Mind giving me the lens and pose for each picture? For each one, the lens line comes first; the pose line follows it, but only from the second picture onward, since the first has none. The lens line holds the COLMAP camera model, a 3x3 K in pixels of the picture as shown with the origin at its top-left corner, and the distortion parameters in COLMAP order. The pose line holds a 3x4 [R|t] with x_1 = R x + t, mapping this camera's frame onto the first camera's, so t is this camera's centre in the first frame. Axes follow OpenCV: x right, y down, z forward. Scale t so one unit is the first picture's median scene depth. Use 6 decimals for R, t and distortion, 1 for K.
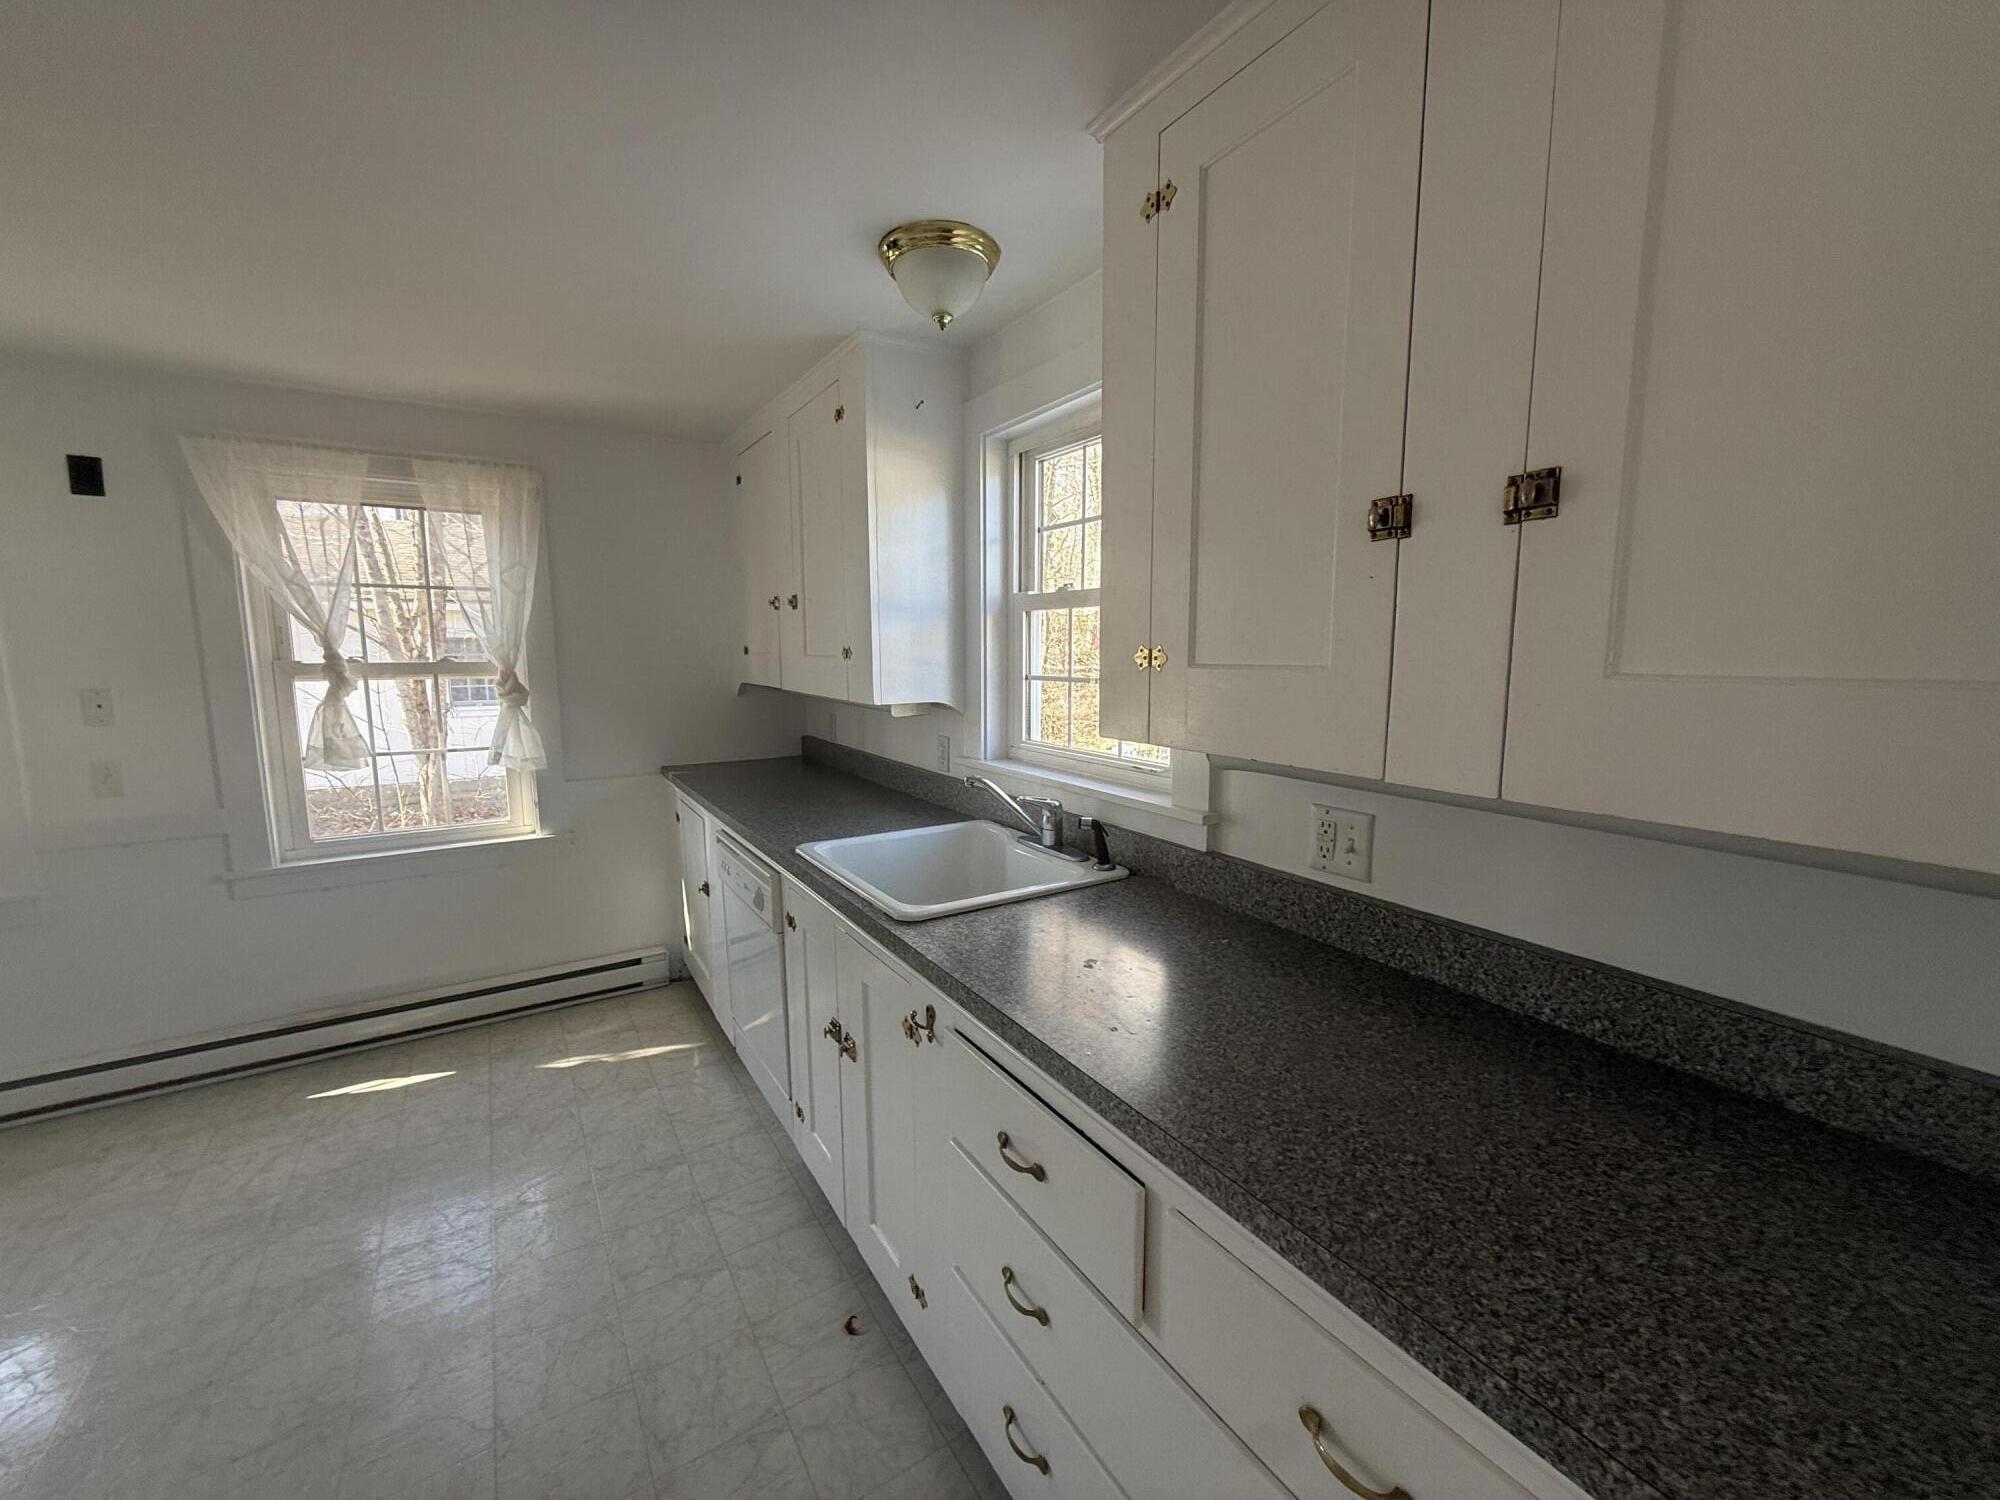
lens RADIAL K [[800.6, 0, 1001.9], [0, 800.6, 750.7], [0, 0, 1]] dist [0.001223, 0.000060]
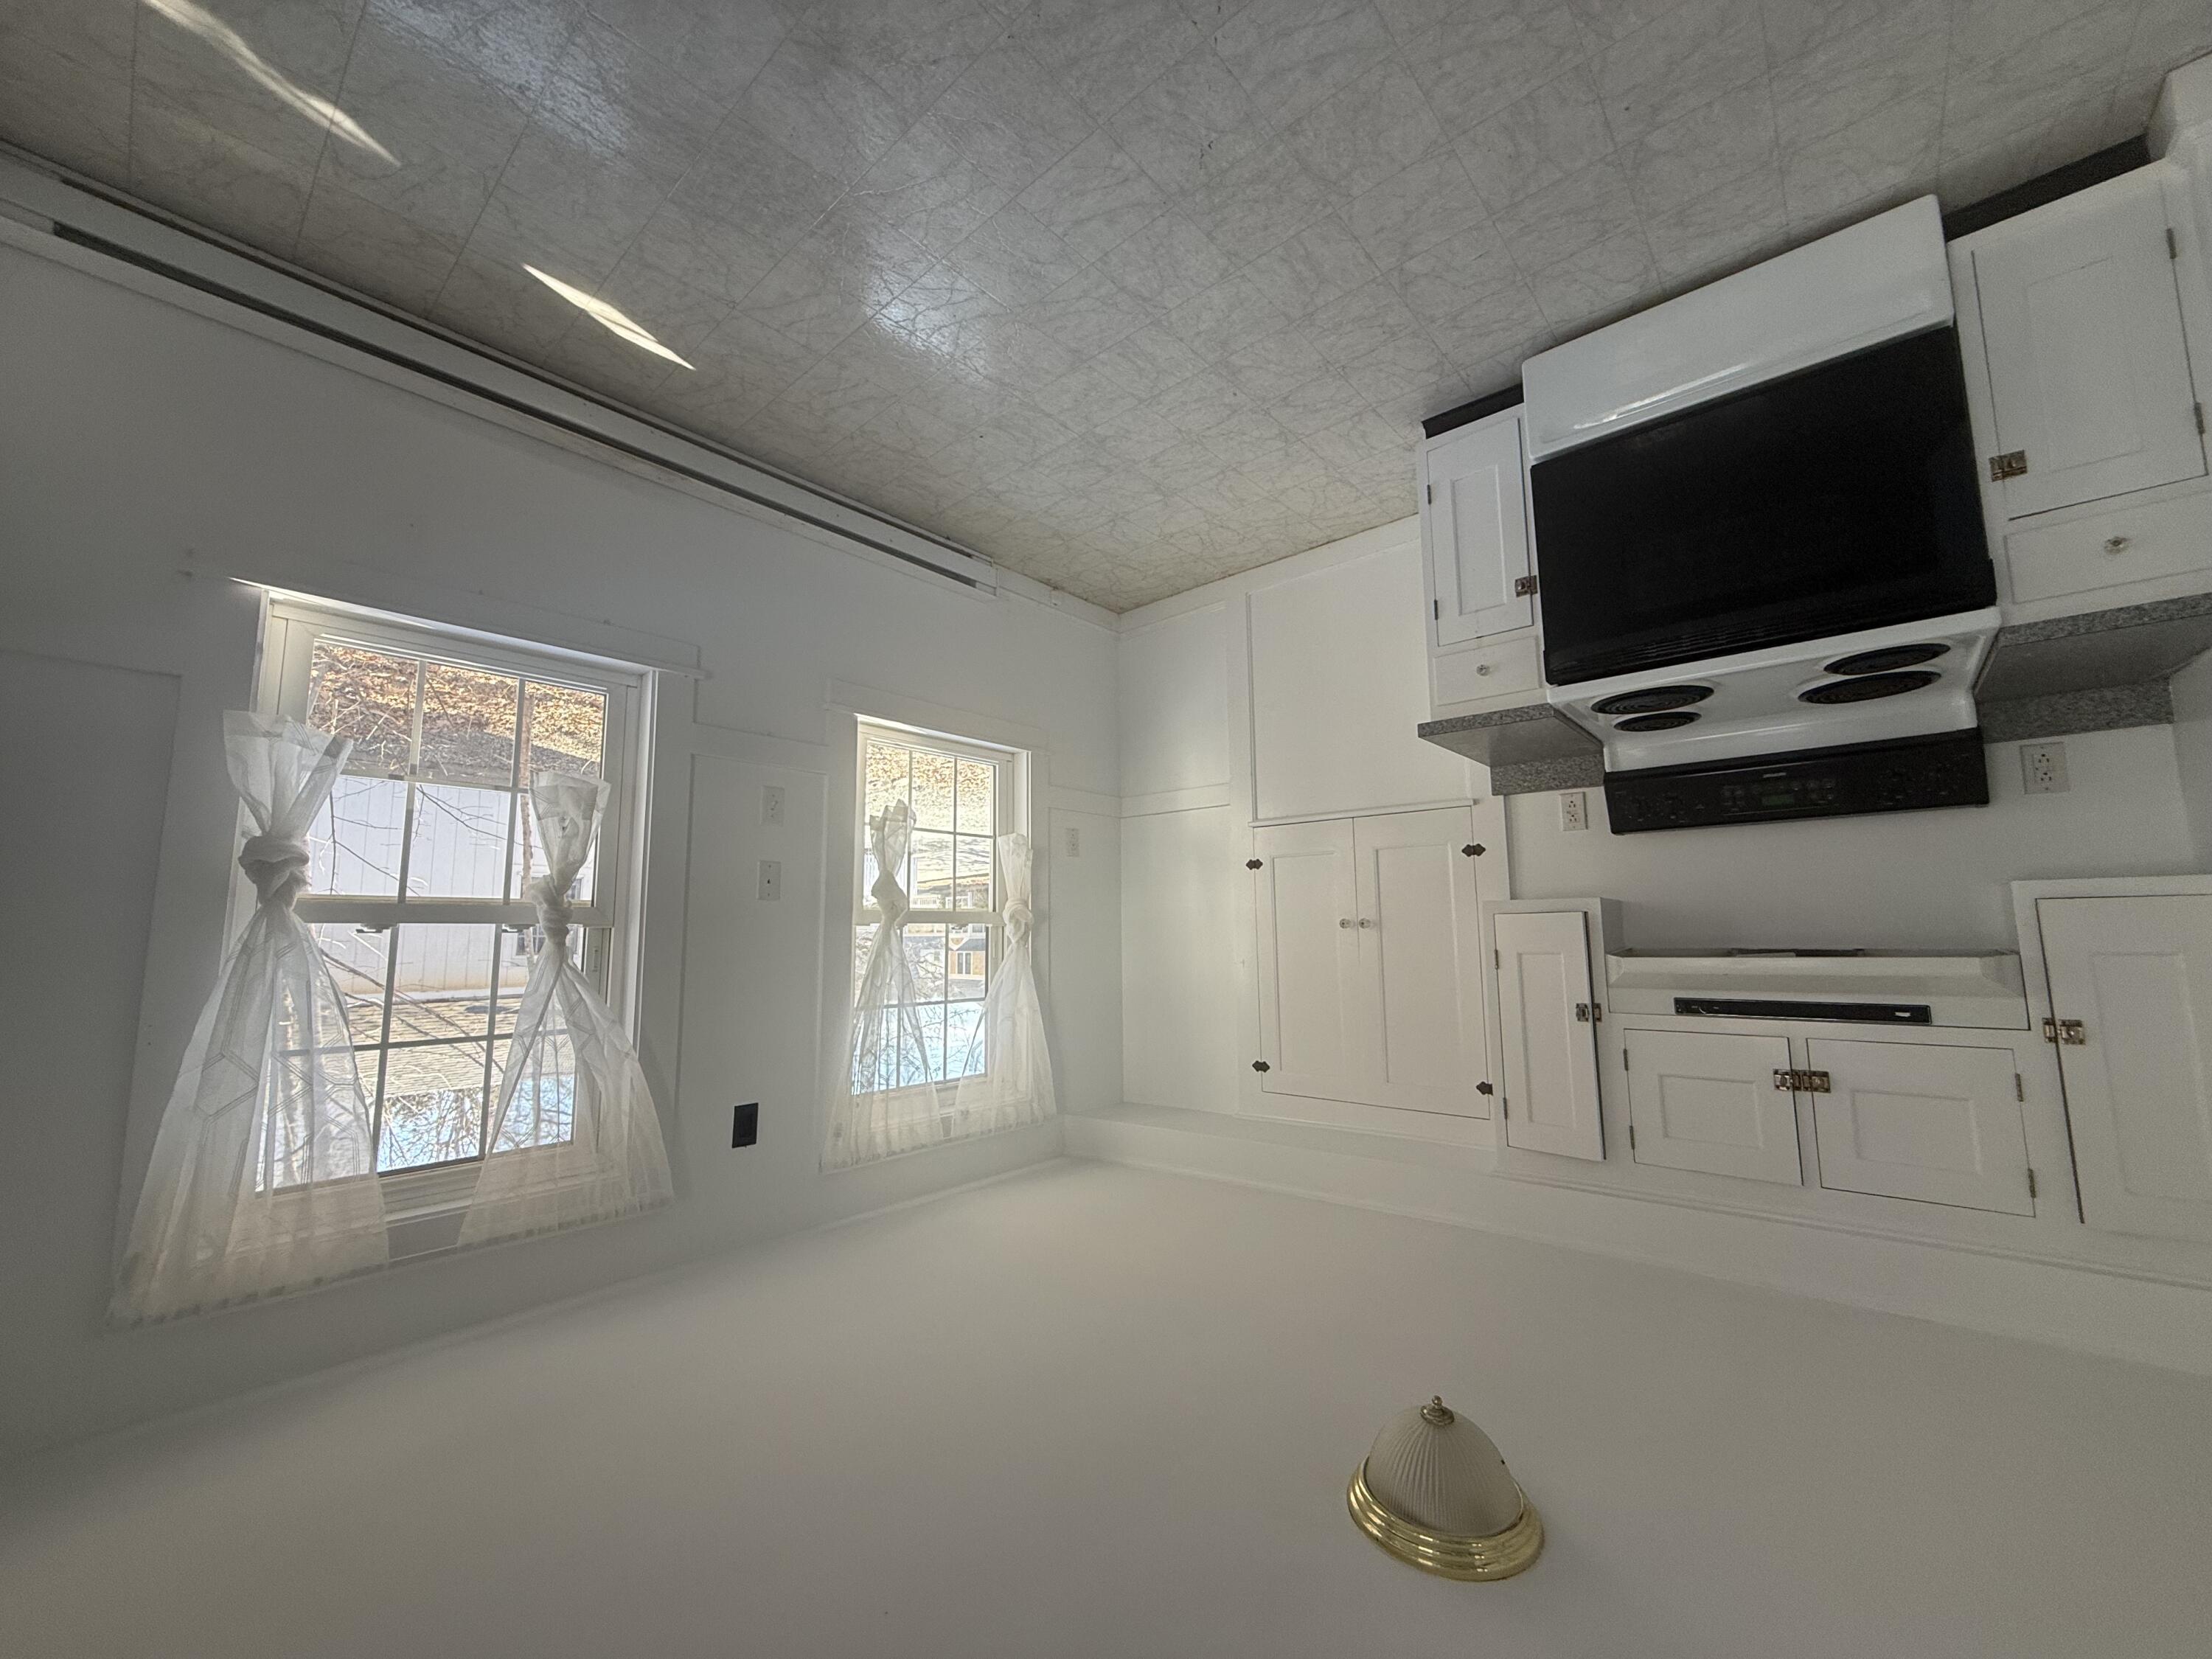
lens RADIAL K [[874.7, 0, 1100.6], [0, 874.7, 828.4], [0, 0, 1]] dist [0.000509, 0.000058]
pose [[-0.151225, -0.119215, -0.981284, -0.126561], [0.121542, -0.987411, 0.101229, -0.042925], [-0.980999, -0.103959, 0.163811, 0.381431]]
